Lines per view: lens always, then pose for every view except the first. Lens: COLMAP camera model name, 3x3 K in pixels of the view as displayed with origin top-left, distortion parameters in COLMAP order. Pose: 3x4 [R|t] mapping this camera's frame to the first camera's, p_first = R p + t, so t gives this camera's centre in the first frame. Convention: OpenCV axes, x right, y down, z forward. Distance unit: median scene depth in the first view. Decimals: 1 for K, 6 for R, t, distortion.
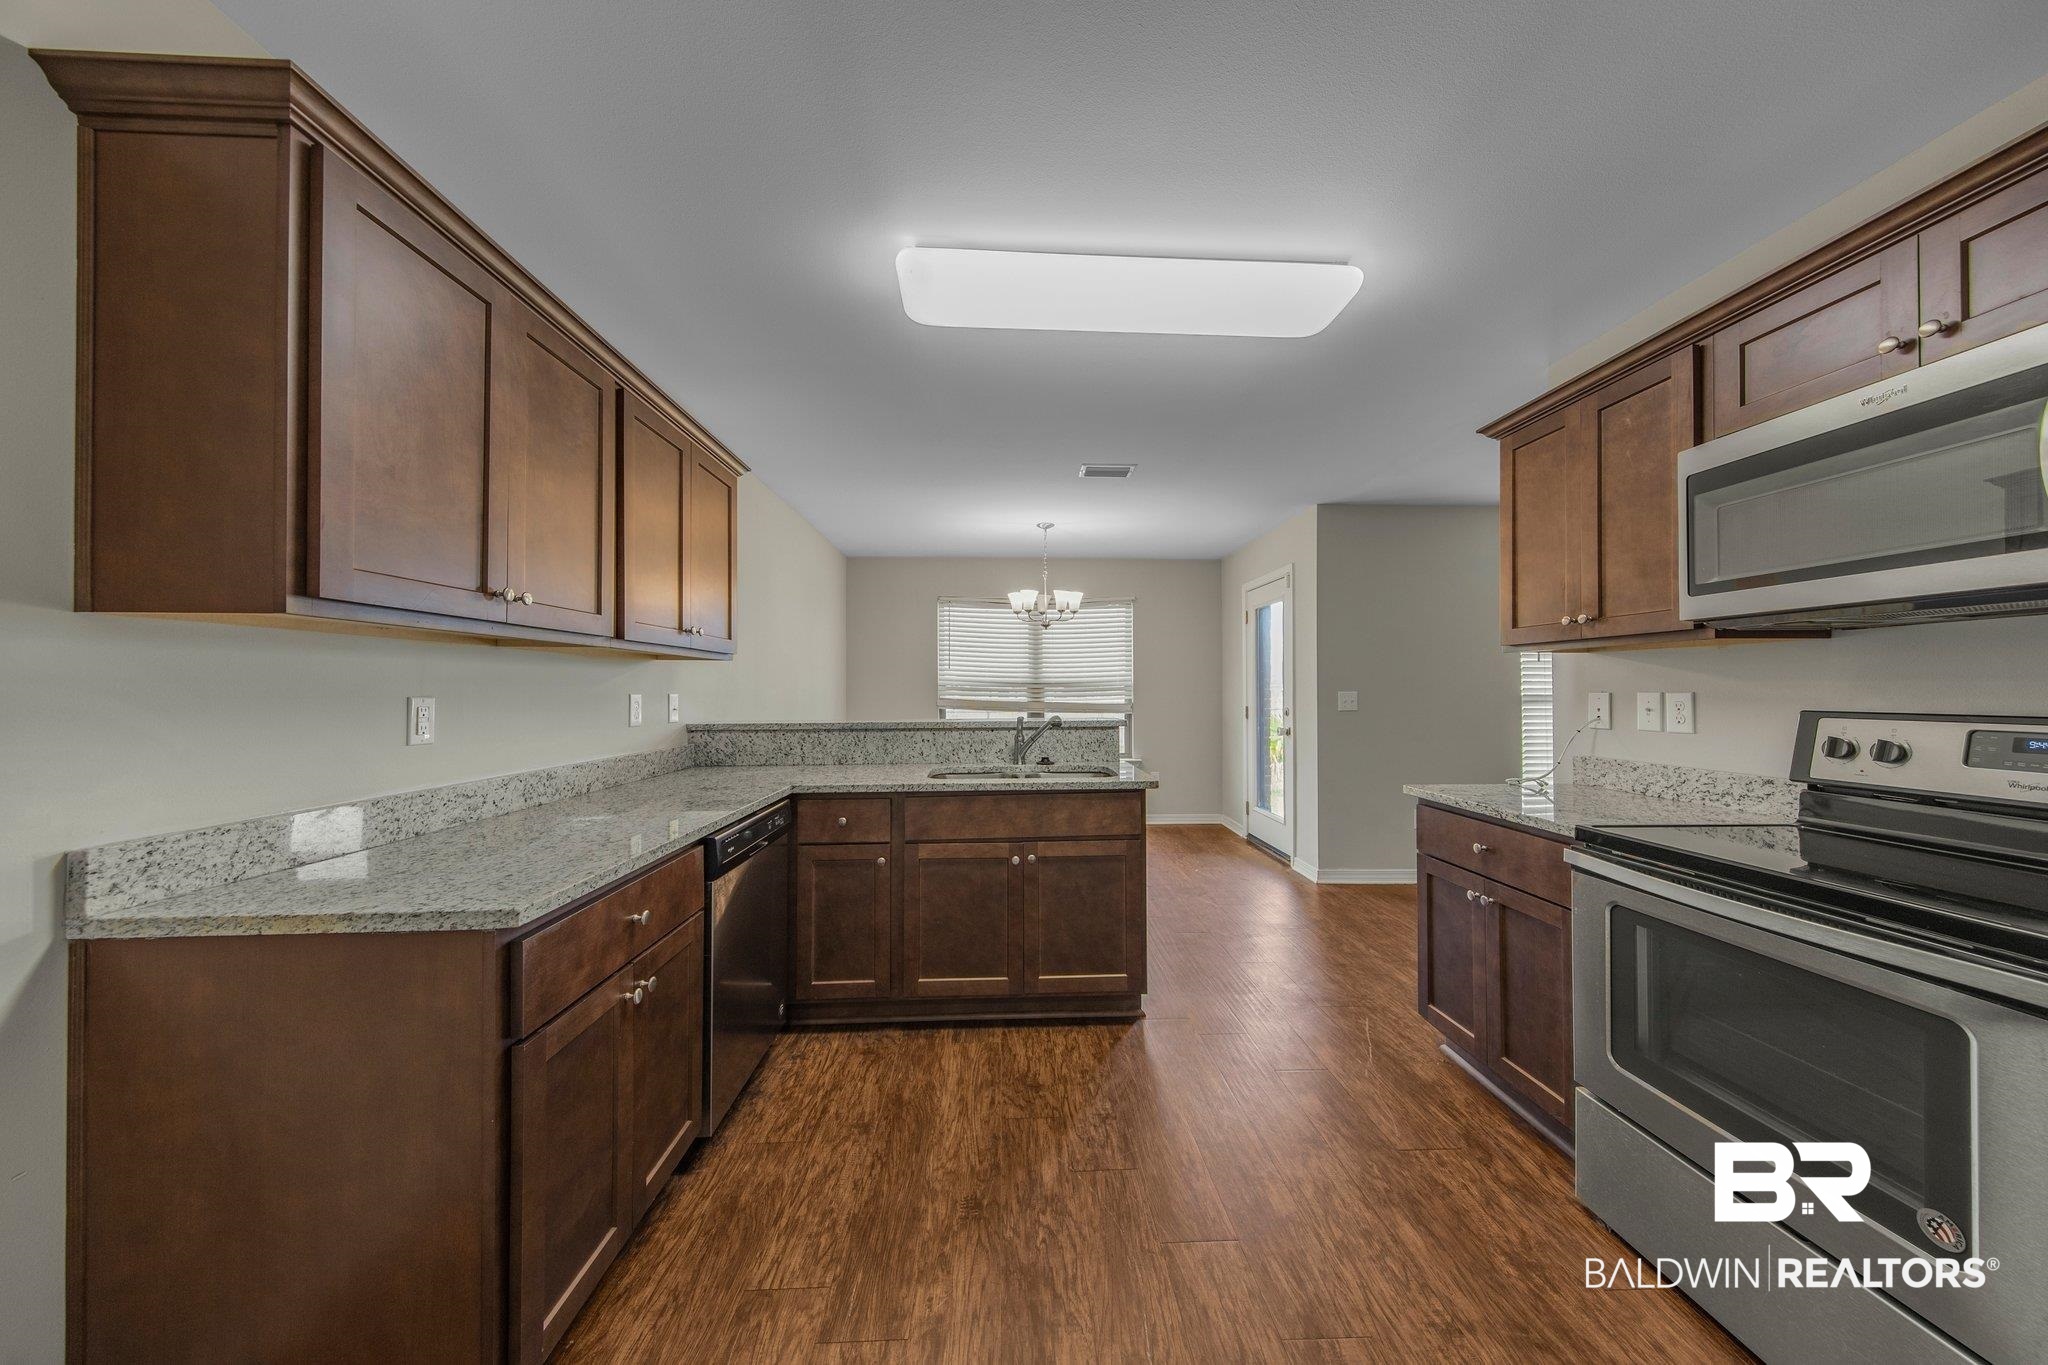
lens RADIAL K [[664.0, 0, 1027.4], [0, 664.0, 682.3], [0, 0, 1]] dist [0.010194, -0.000947]
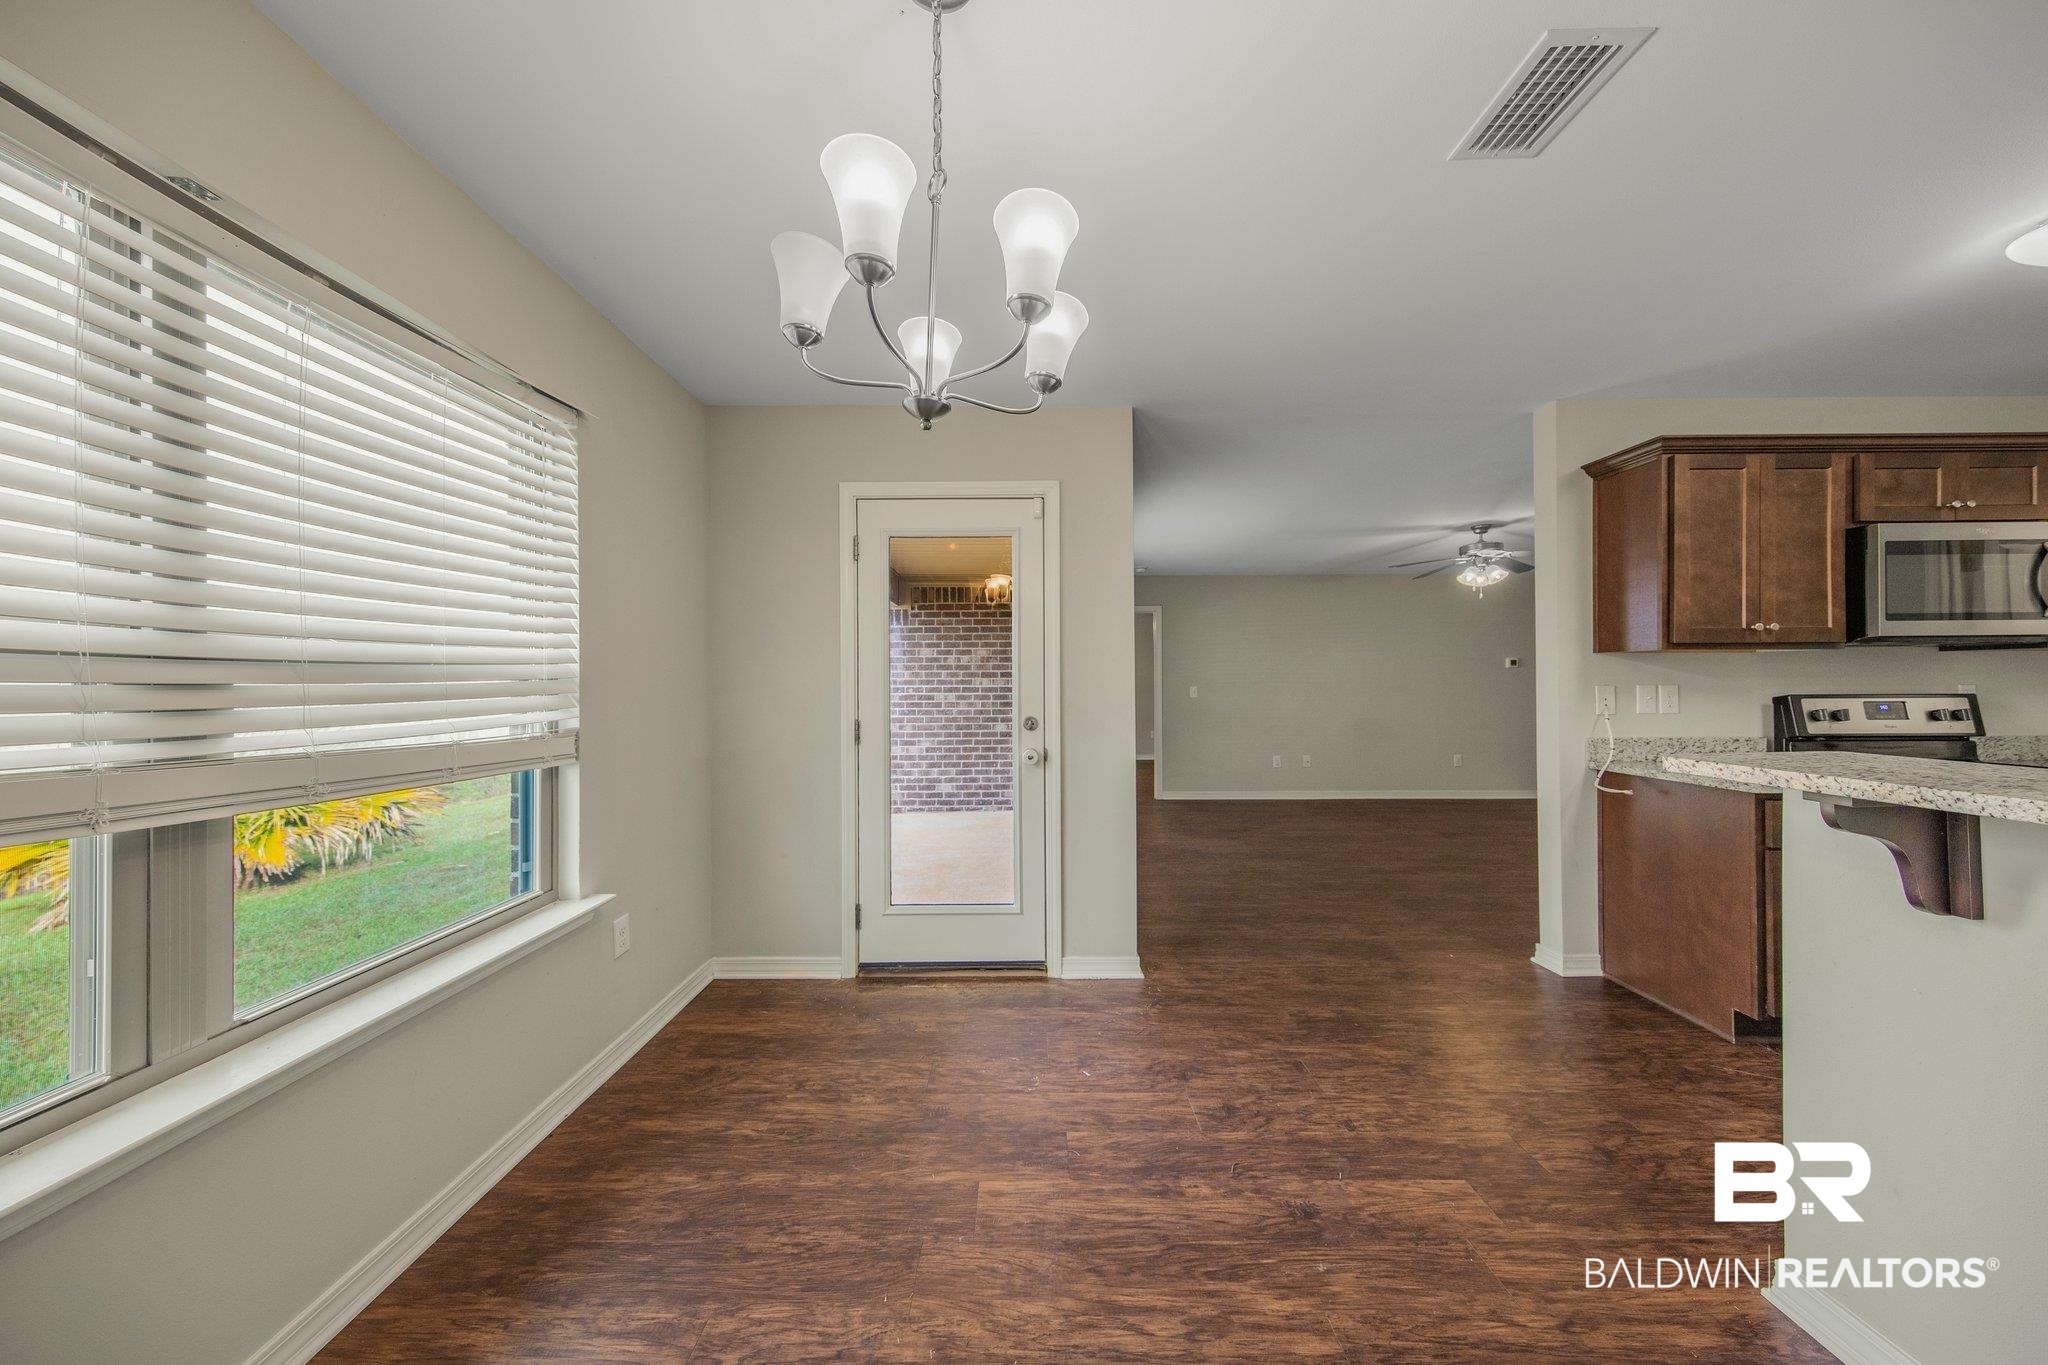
lens RADIAL K [[664.0, 0, 1032.5], [0, 664.0, 689.7], [0, 0, 1]] dist [0.010194, -0.000947]
pose [[0.039510, -0.006979, 0.999195, -0.411424], [-0.004935, 0.999962, 0.007179, 0.018548], [-0.999207, -0.005215, 0.039474, 1.941957]]
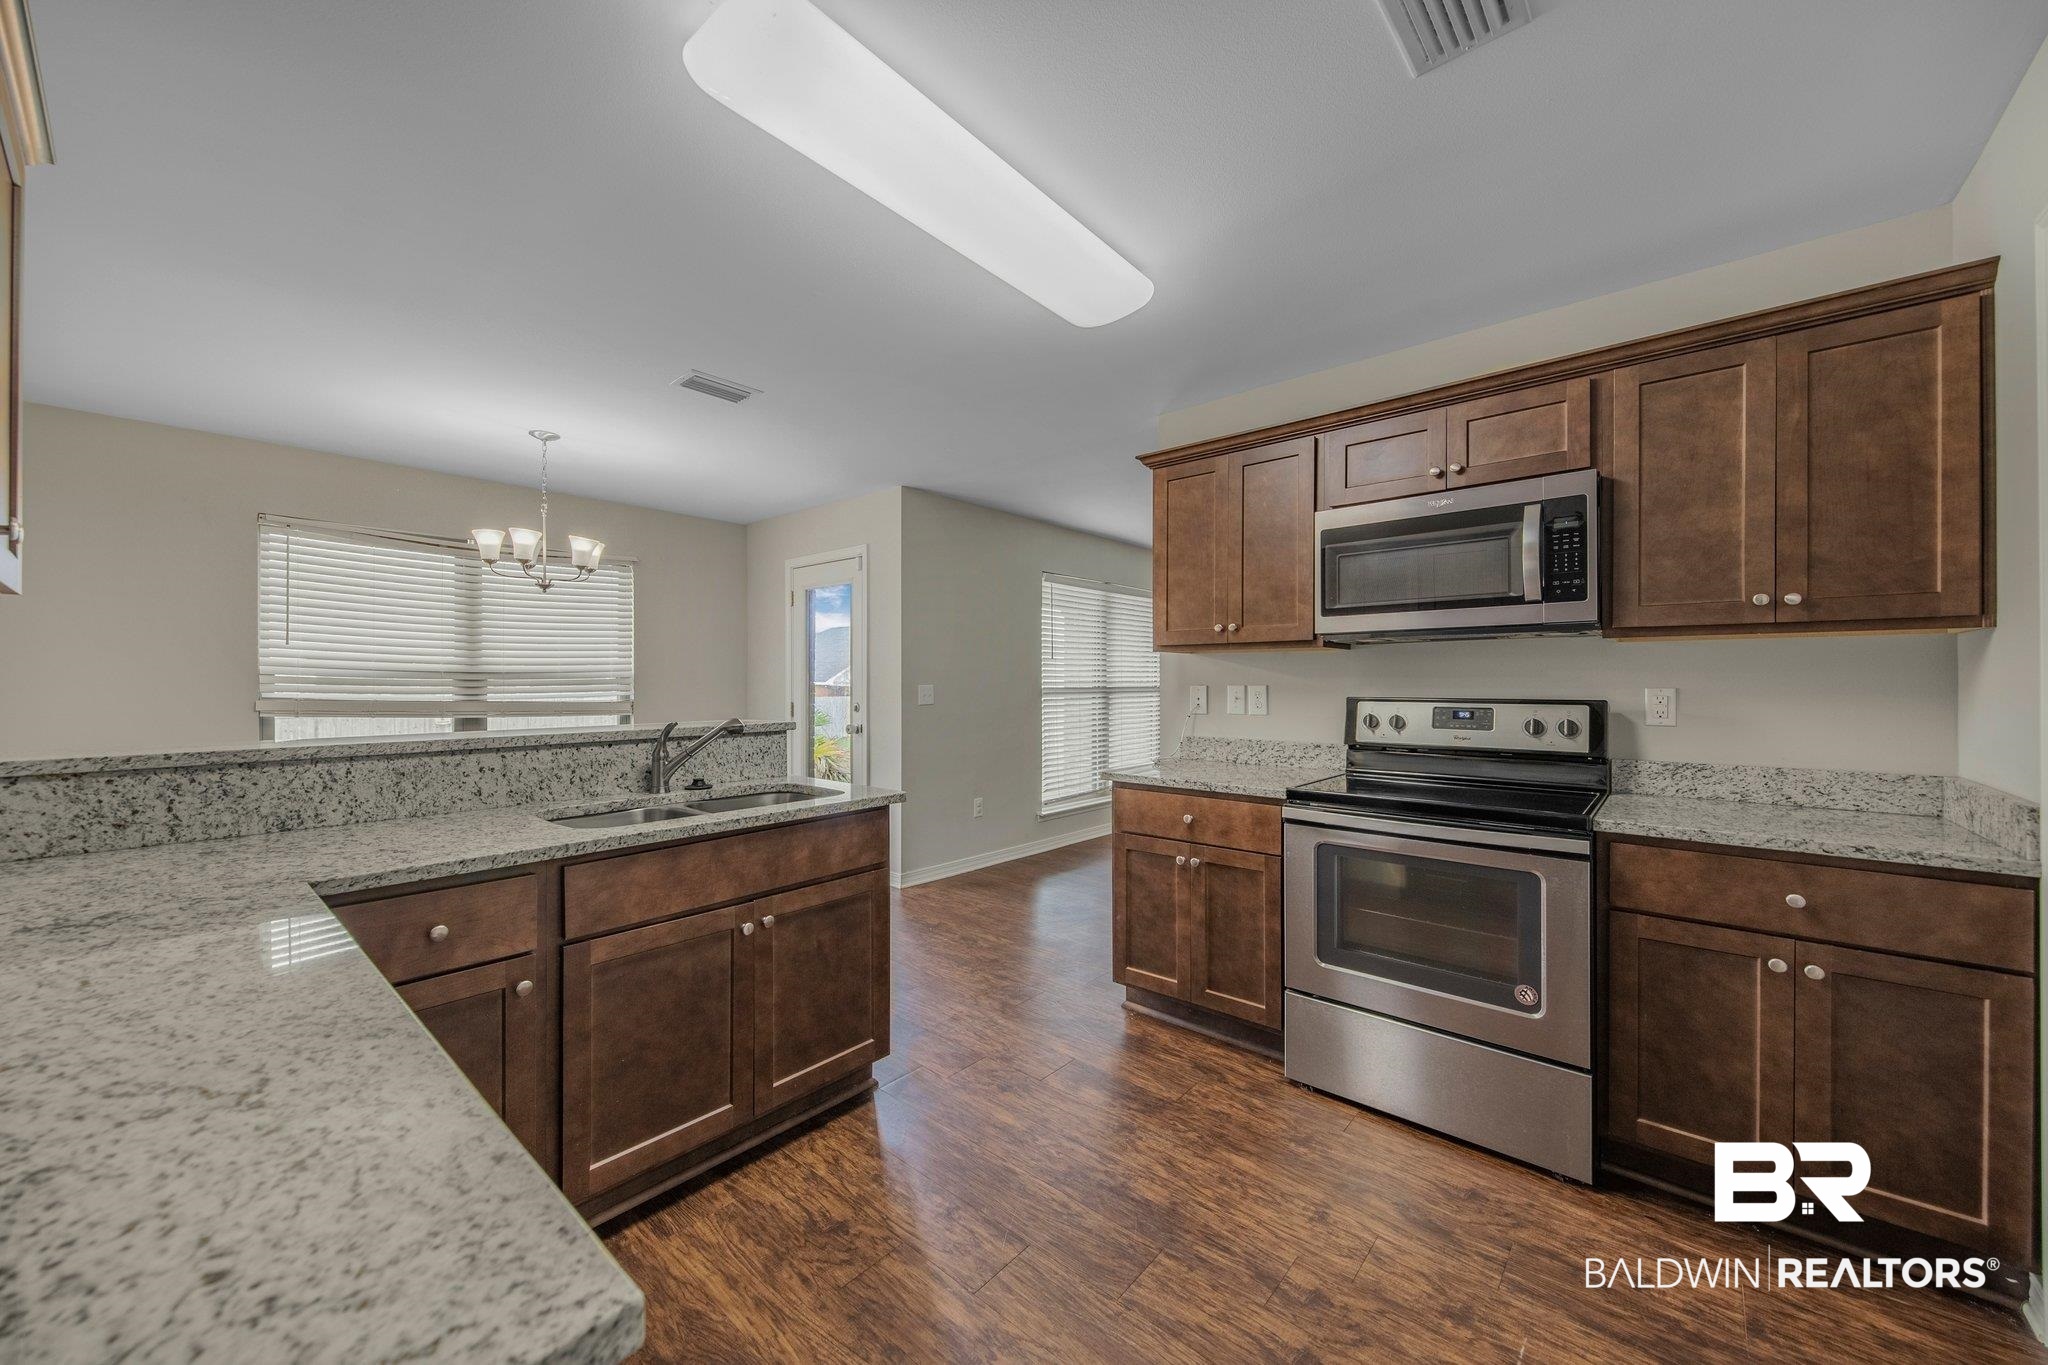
lens RADIAL K [[755.0, 0, 1030.5], [0, 755.0, 679.6], [0, 0, 1]] dist [0.014622, -0.000956]
pose [[0.683973, 0.004489, 0.729493, -0.393936], [-0.009457, 0.999952, 0.002714, 0.003181], [-0.729446, -0.008755, 0.683982, 0.245844]]
